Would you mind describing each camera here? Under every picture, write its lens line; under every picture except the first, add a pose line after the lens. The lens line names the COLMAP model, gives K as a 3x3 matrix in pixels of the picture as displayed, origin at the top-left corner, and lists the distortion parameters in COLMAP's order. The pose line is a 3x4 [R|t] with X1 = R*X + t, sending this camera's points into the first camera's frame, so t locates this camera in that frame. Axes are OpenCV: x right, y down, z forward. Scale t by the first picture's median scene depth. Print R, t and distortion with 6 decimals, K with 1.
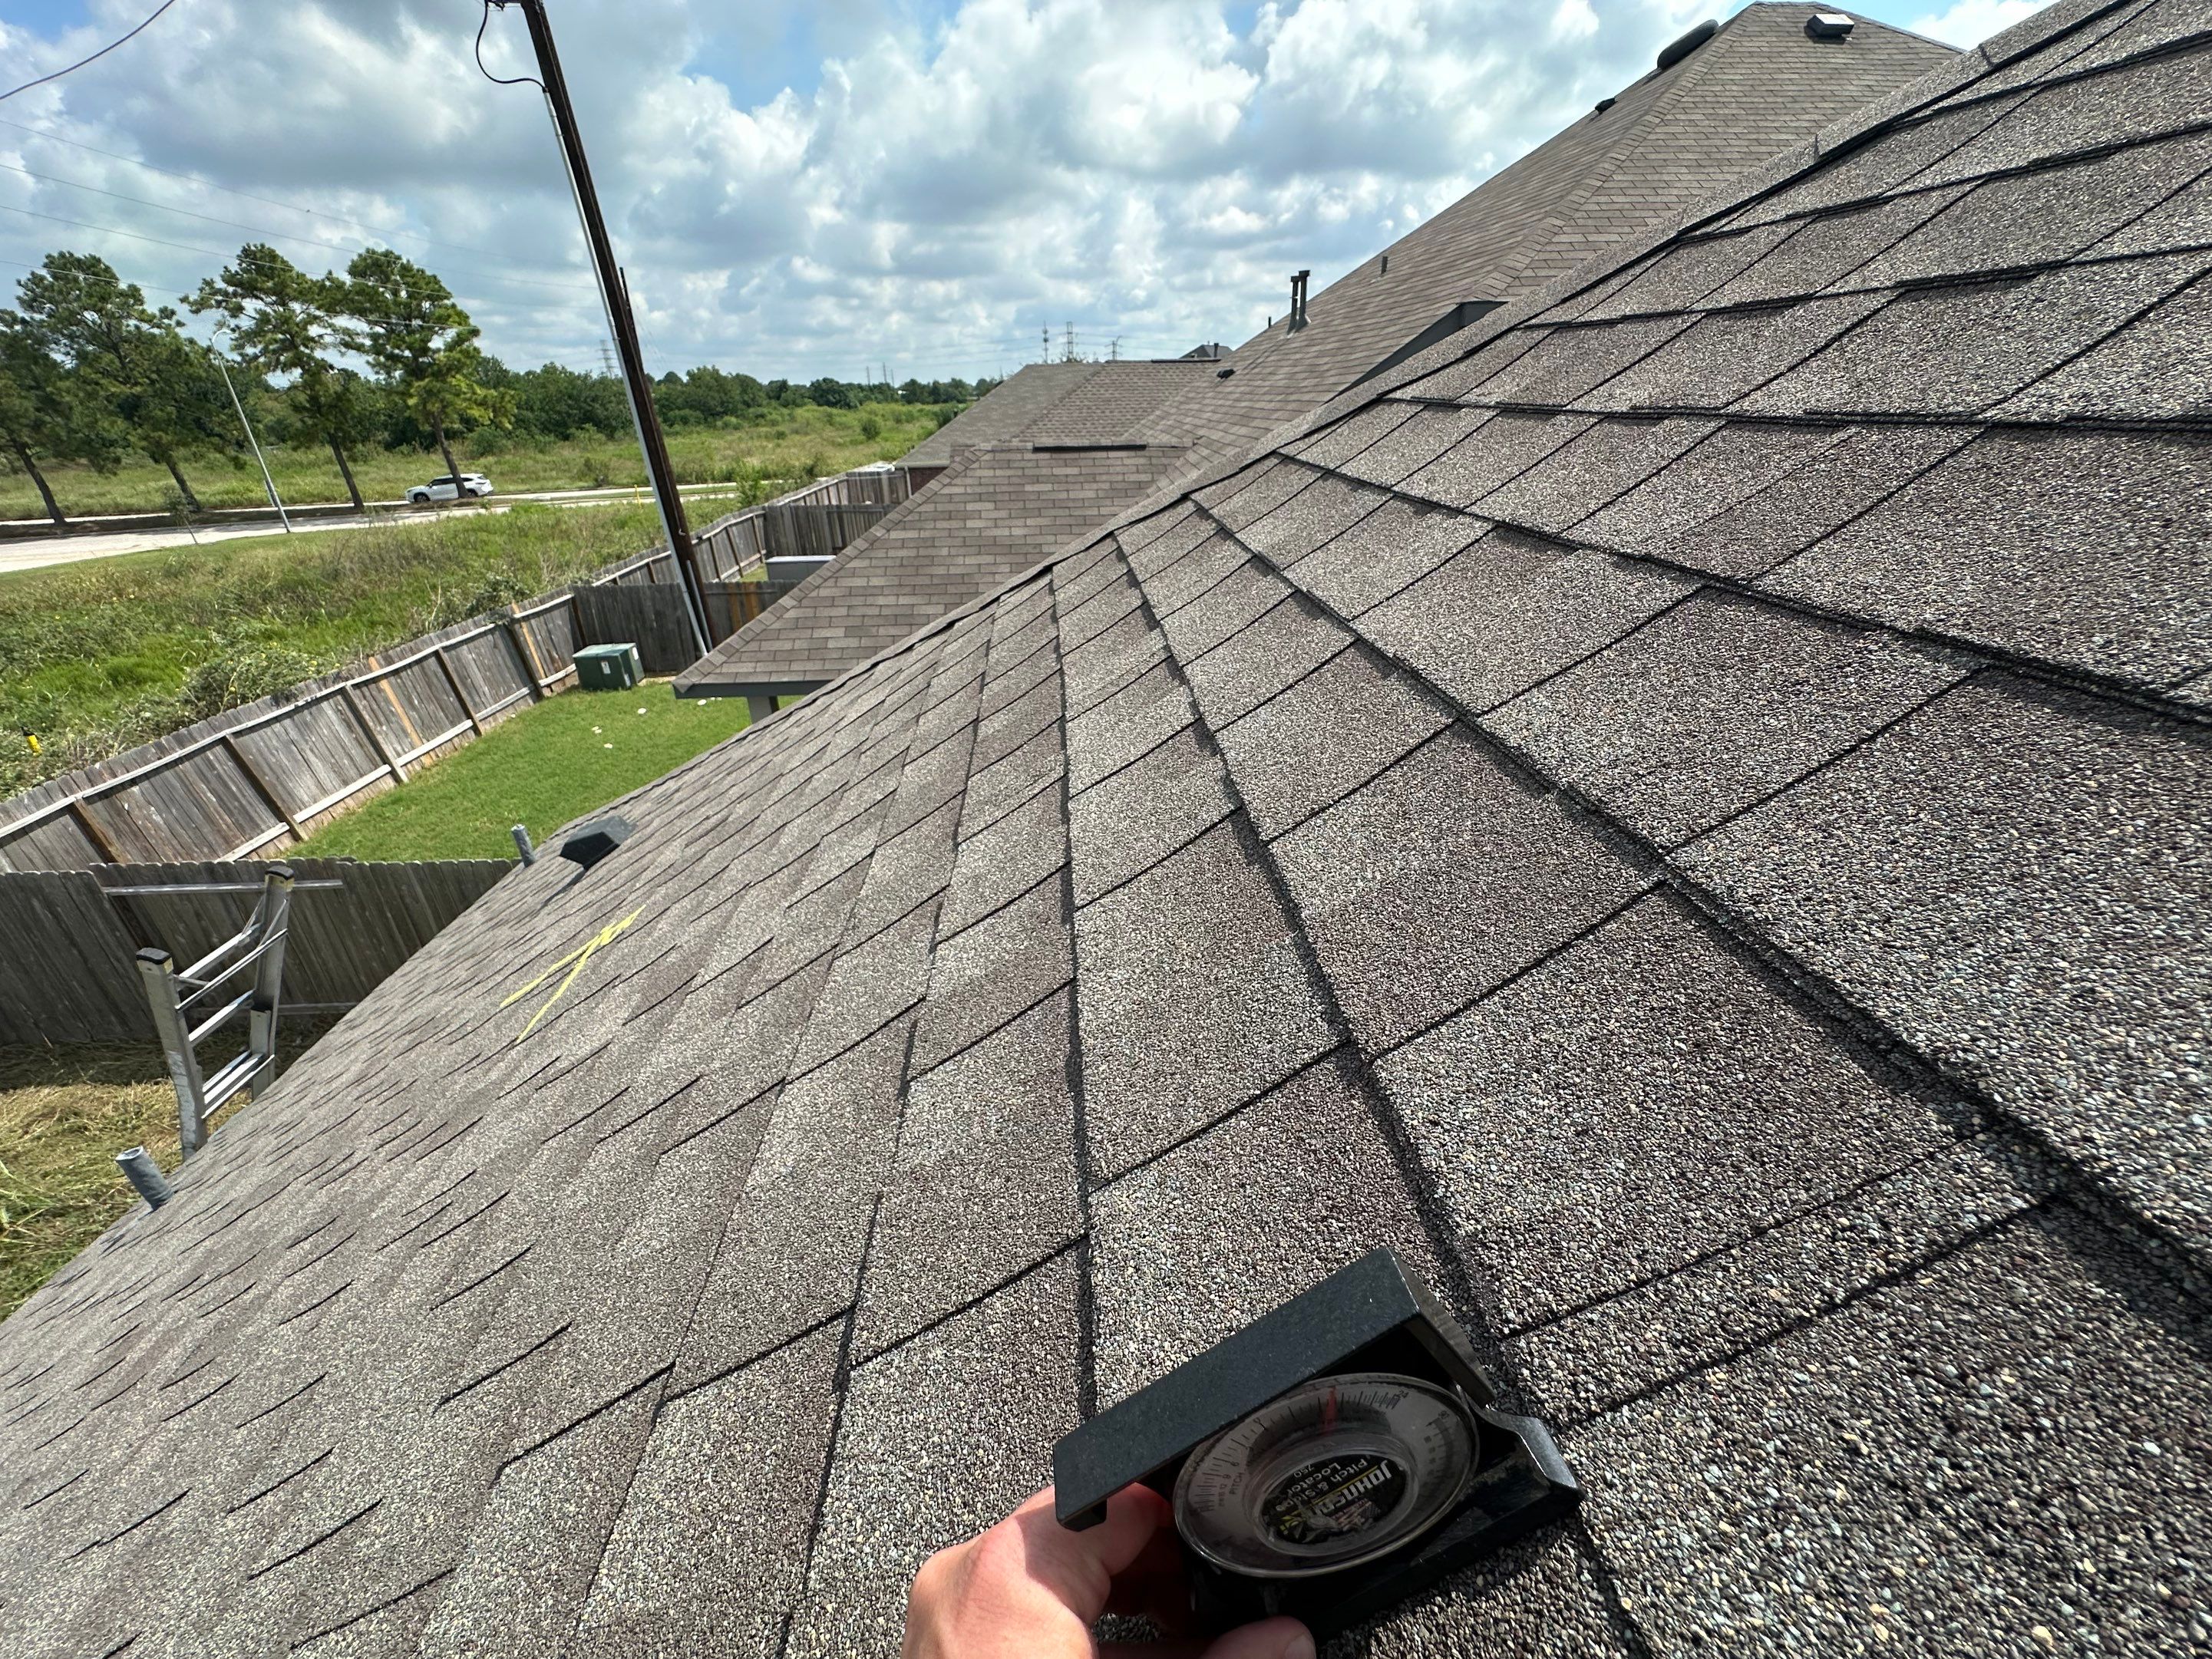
lens RADIAL K [[873.6, 0, 1106.0], [0, 873.6, 829.5], [0, 0, 1]] dist [-0.001833, -0.000271]
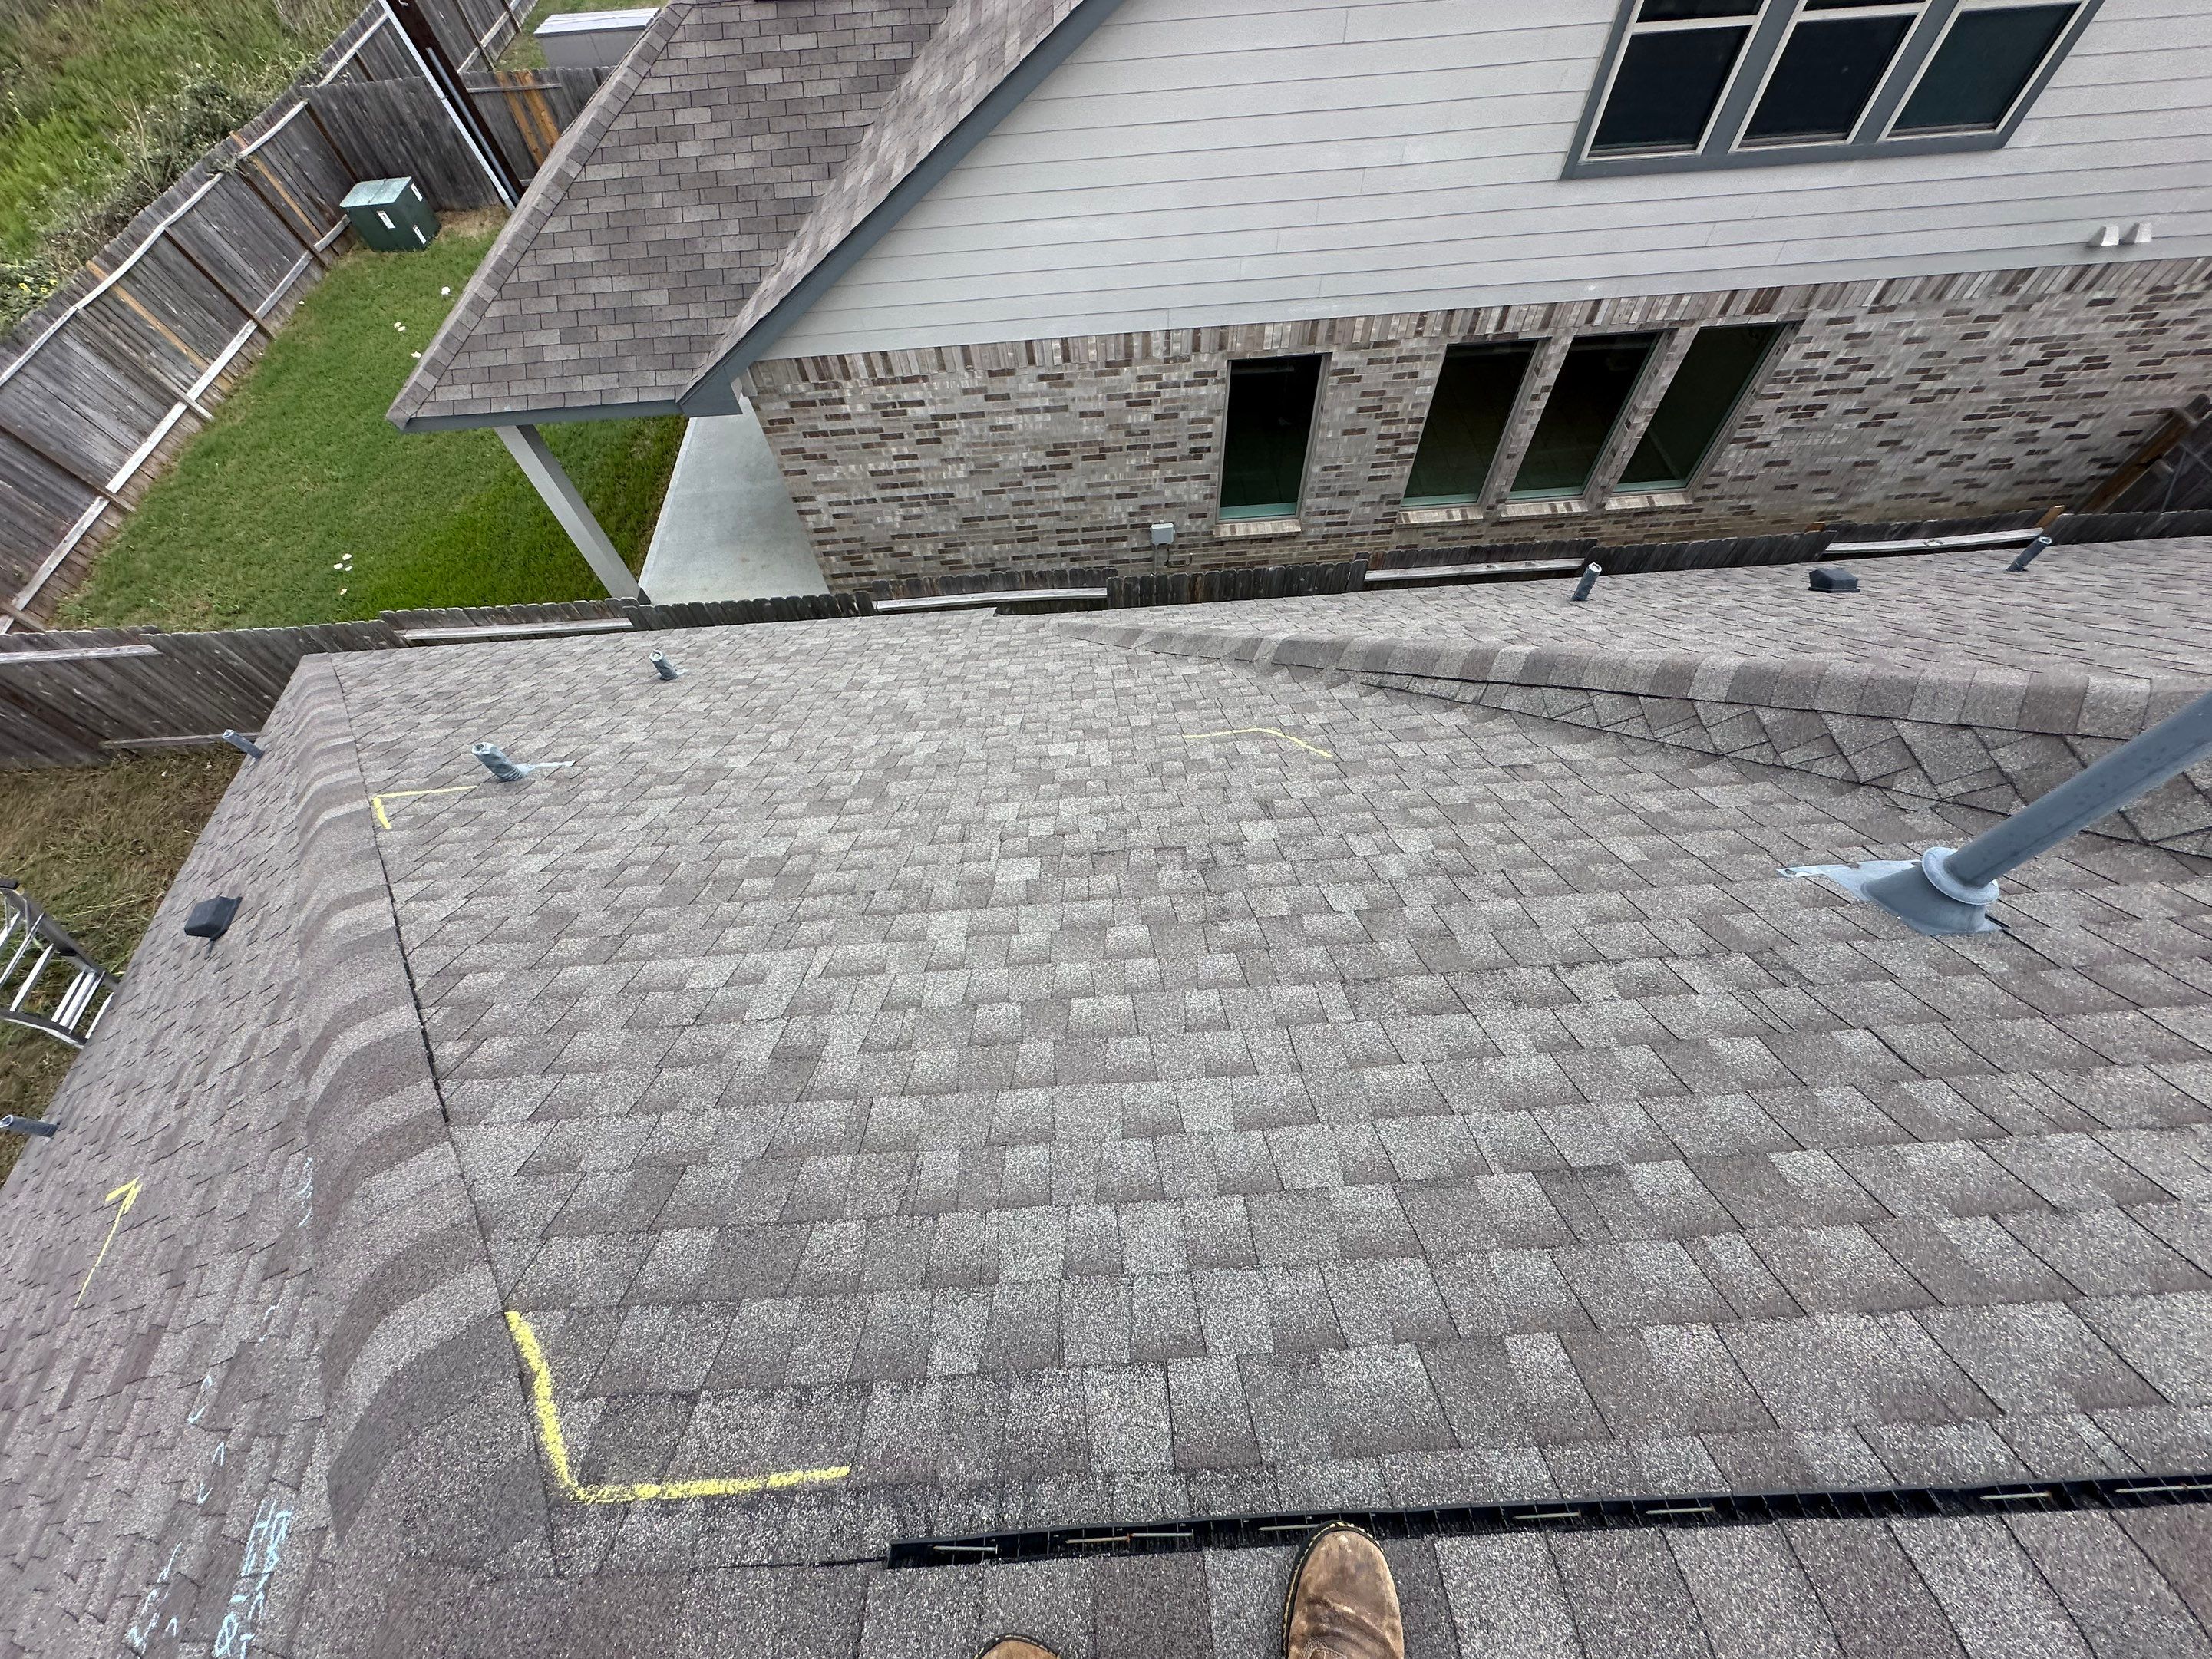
lens RADIAL K [[873.6, 0, 1106.0], [0, 873.6, 829.5], [0, 0, 1]] dist [-0.001833, -0.000271]
pose [[0.999775, -0.011877, -0.017553, 0.181868], [0.019347, 0.849632, 0.527021, -0.177302], [0.008654, -0.527242, 0.849671, -0.006655]]
